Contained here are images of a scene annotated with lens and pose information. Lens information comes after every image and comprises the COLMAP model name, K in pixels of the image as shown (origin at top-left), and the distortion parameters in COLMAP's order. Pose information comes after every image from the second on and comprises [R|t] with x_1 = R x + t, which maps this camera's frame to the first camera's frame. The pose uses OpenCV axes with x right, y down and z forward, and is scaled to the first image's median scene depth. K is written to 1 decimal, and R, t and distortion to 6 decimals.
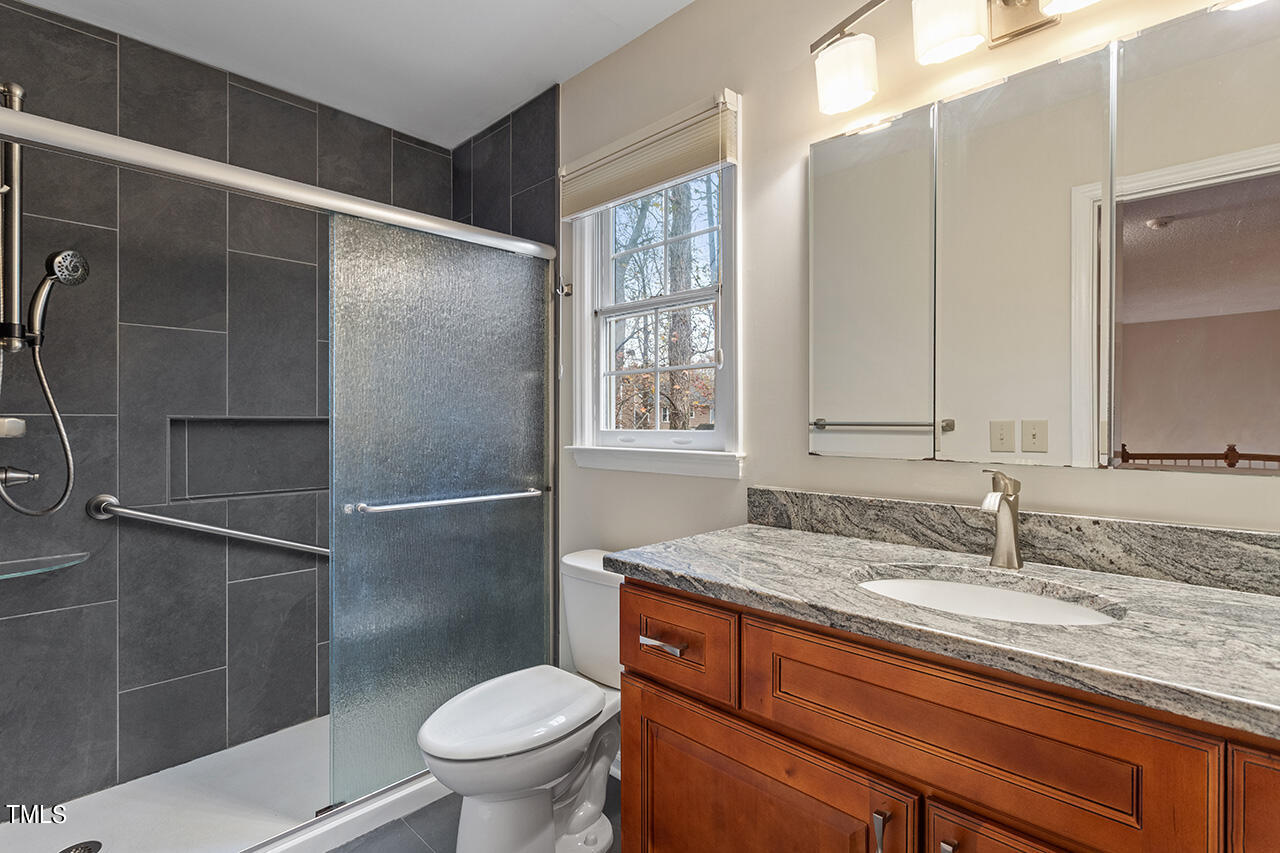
lens RADIAL K [[616.6, 0, 637.1], [0, 616.6, 421.9], [0, 0, 1]] dist [0.004081, 0.000606]
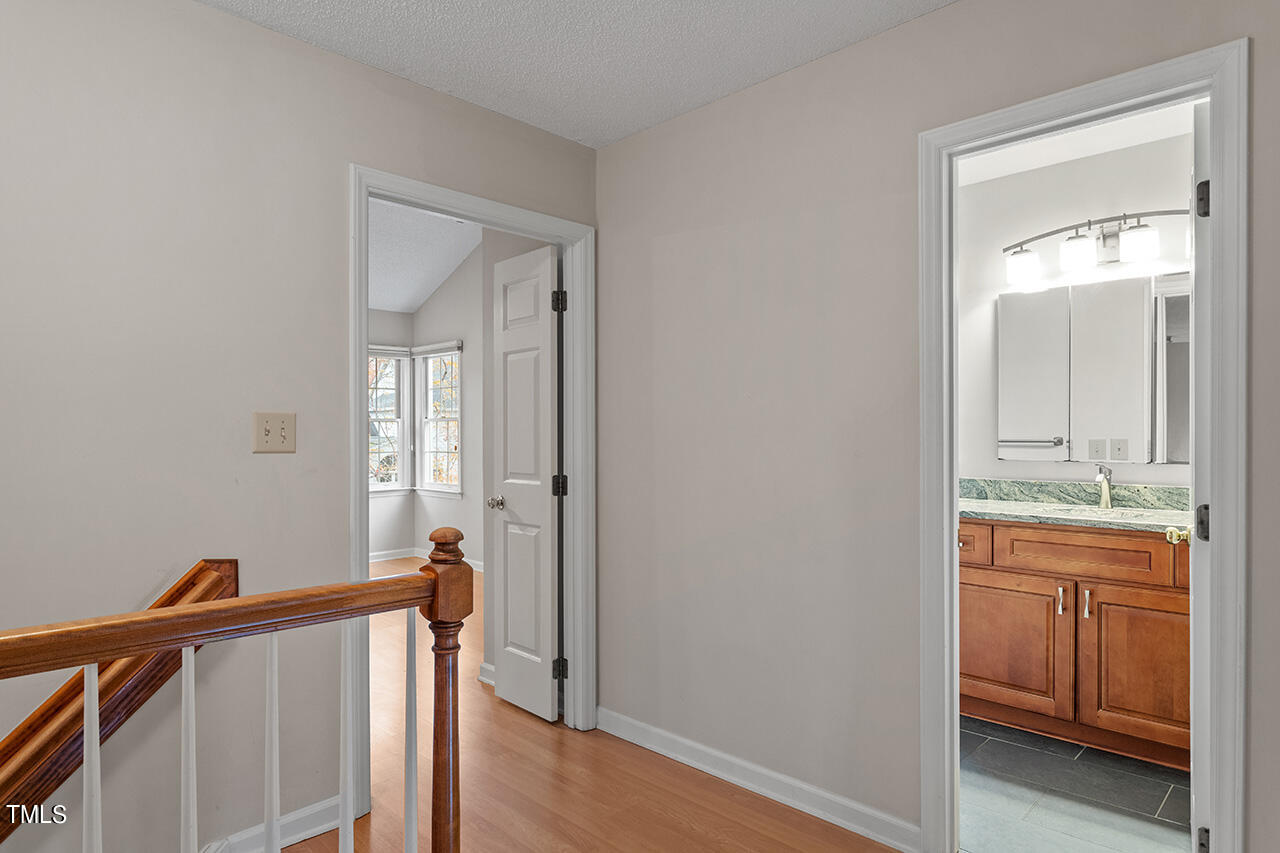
lens RADIAL K [[738.7, 0, 636.8], [0, 738.7, 432.1], [0, 0, 1]] dist [0.000579, -0.000008]
pose [[0.999947, -0.002696, -0.009947, -1.032975], [0.002702, 0.999996, 0.000611, -0.044155], [0.009945, -0.000638, 0.999950, -1.629008]]
